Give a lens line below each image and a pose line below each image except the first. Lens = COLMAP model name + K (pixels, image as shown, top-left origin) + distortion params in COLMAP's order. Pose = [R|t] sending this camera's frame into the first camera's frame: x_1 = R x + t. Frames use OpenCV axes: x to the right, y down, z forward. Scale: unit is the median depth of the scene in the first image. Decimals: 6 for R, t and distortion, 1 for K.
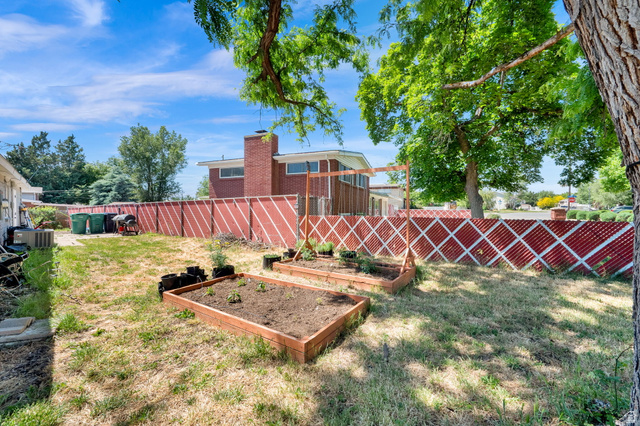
lens RADIAL K [[257.7, 0, 323.5], [0, 257.7, 213.5], [0, 0, 1]] dist [-0.003167, -0.000227]
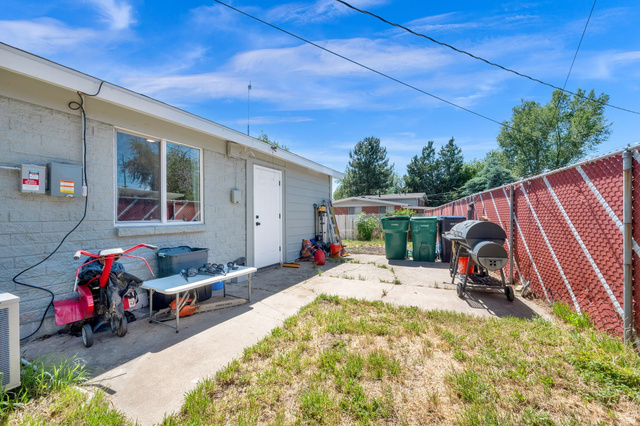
lens RADIAL K [[257.7, 0, 321.6], [0, 257.7, 217.0], [0, 0, 1]] dist [-0.003167, -0.000227]
pose [[0.280636, 0.002266, -0.959812, -0.192542], [-0.010532, 0.999944, -0.000718, 0.000535], [0.959757, 0.010310, 0.280644, 0.270210]]
